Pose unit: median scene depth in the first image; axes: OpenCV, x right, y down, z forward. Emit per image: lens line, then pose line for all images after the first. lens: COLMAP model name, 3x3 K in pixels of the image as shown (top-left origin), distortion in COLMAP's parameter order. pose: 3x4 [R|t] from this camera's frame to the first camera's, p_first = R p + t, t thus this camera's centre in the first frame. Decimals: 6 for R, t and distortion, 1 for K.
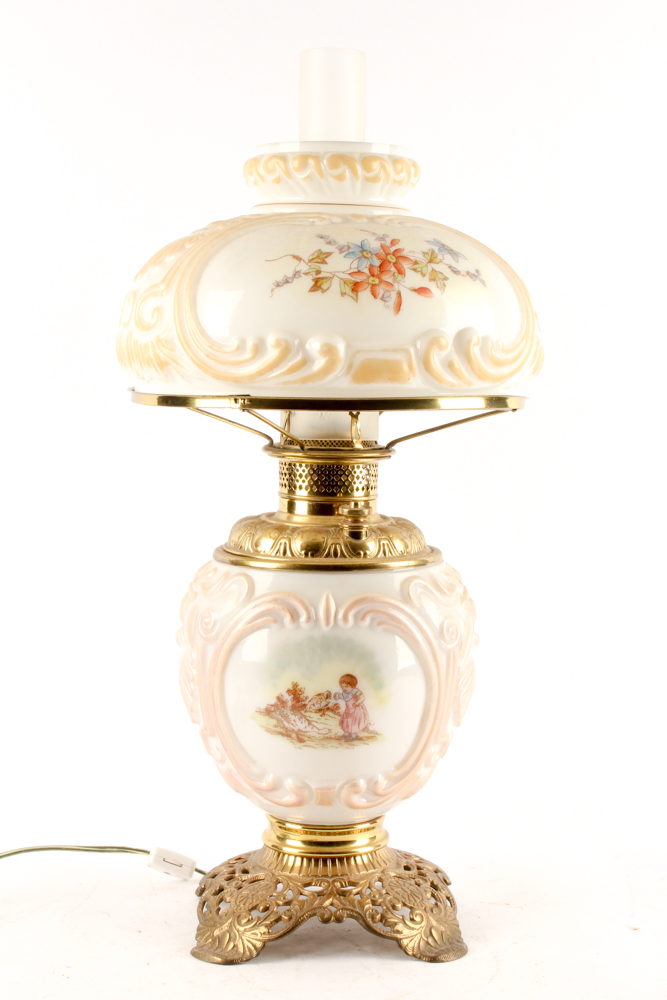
lens RADIAL K [[1845.2, 0, 390.4], [0, 1845.2, 507.4], [0, 0, 1]] dist [-0.049238, 0.000000]
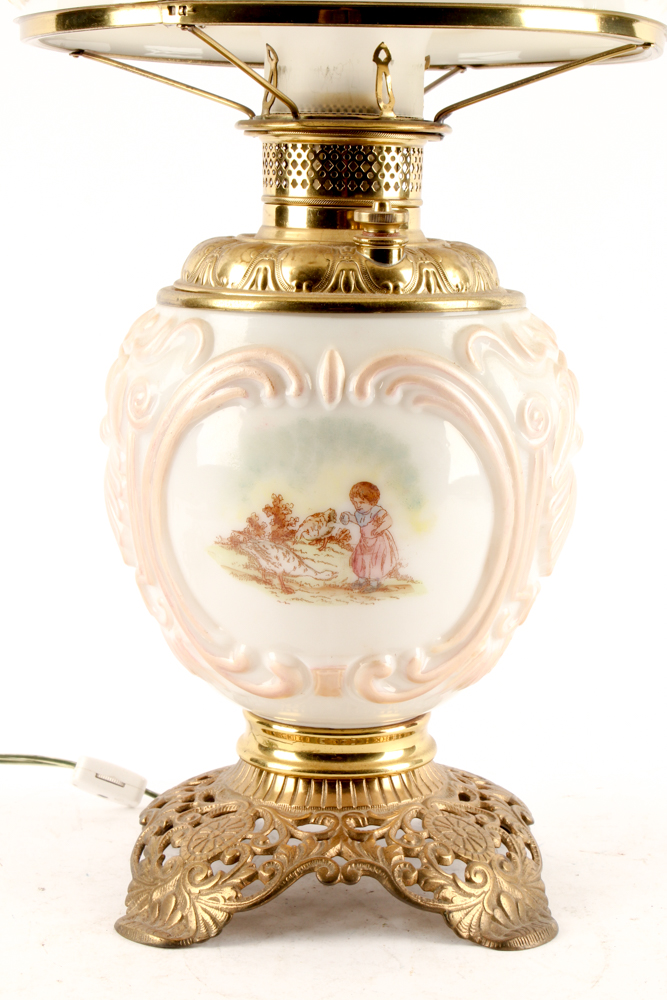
lens RADIAL K [[2124.5, 0, 360.2], [0, 2124.5, 515.2], [0, 0, 1]] dist [-0.018193, 0.000000]
pose [[0.998209, 0.009717, -0.059027, 0.016358], [-0.005394, 0.997321, 0.072956, 0.048436], [0.059578, -0.072507, 0.995587, 0.291683]]
